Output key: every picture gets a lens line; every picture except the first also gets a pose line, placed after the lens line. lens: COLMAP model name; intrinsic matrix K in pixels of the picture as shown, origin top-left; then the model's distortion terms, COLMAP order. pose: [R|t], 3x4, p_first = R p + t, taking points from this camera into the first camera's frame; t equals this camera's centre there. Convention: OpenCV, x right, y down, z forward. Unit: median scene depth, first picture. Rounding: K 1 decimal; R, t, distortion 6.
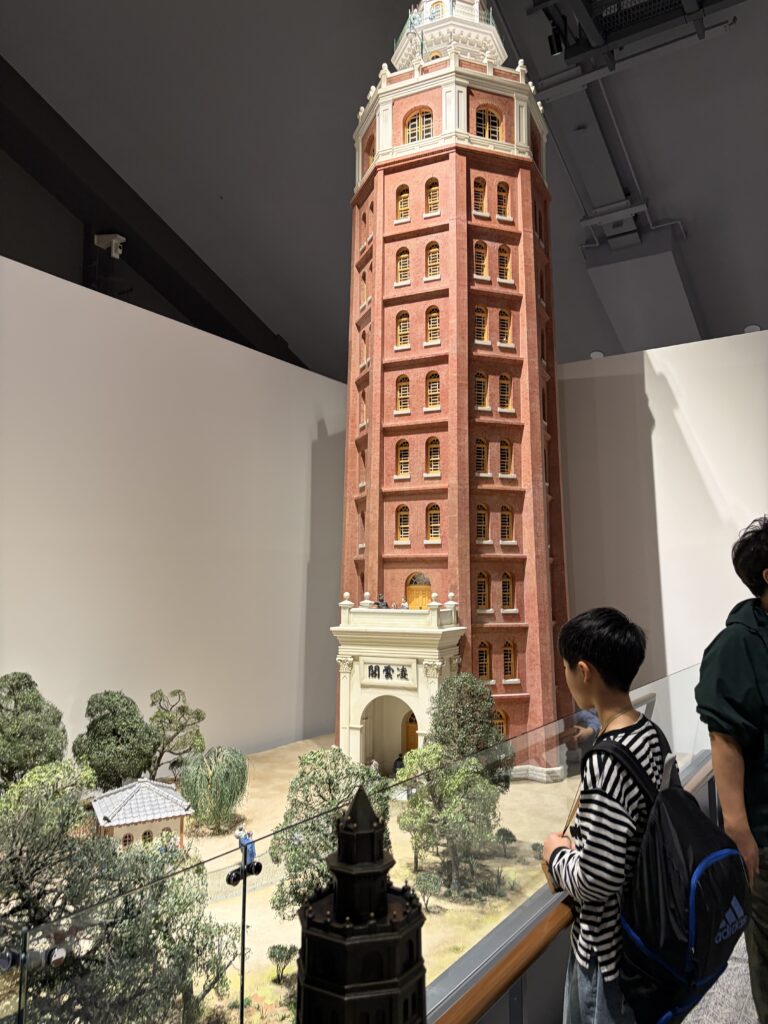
lens RADIAL K [[818.4, 0, 384.0], [0, 818.4, 512.0], [0, 0, 1]] dist [0.044700, -0.006098]
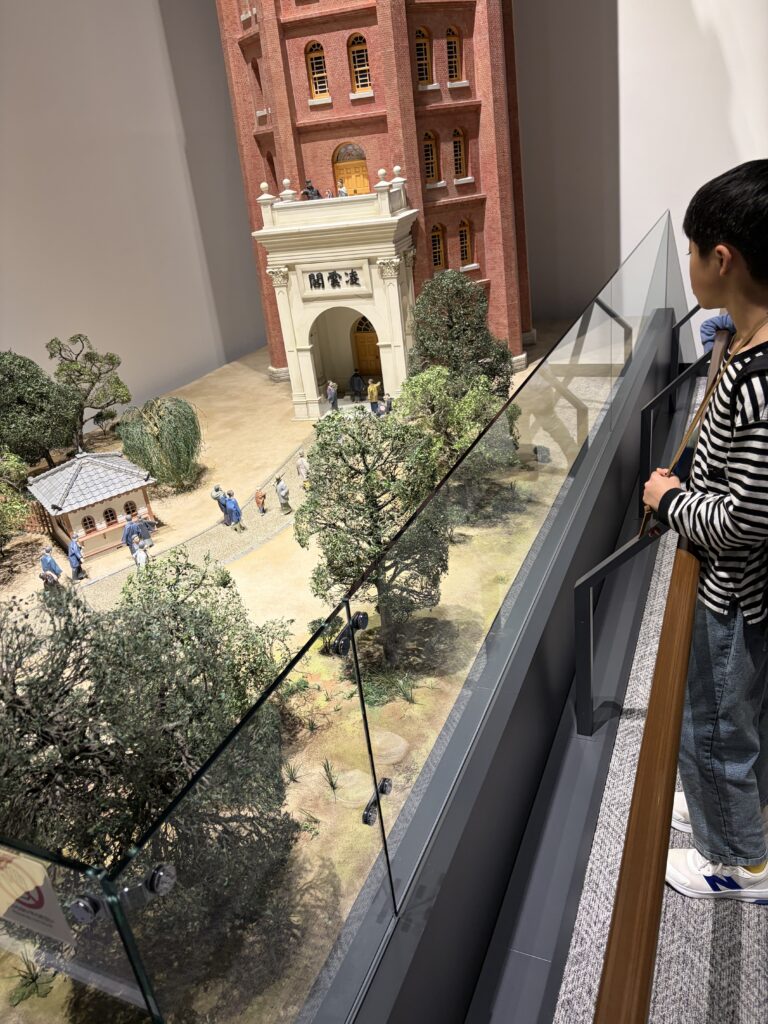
lens RADIAL K [[773.5, 0, 384.0], [0, 773.5, 512.0], [0, 0, 1]] dist [0.008655, 0.062133]
pose [[0.975601, -0.182755, 0.121672, -0.081913], [0.098433, 0.859450, 0.501653, 0.008390], [-0.196251, -0.477437, 0.856469, 0.196279]]
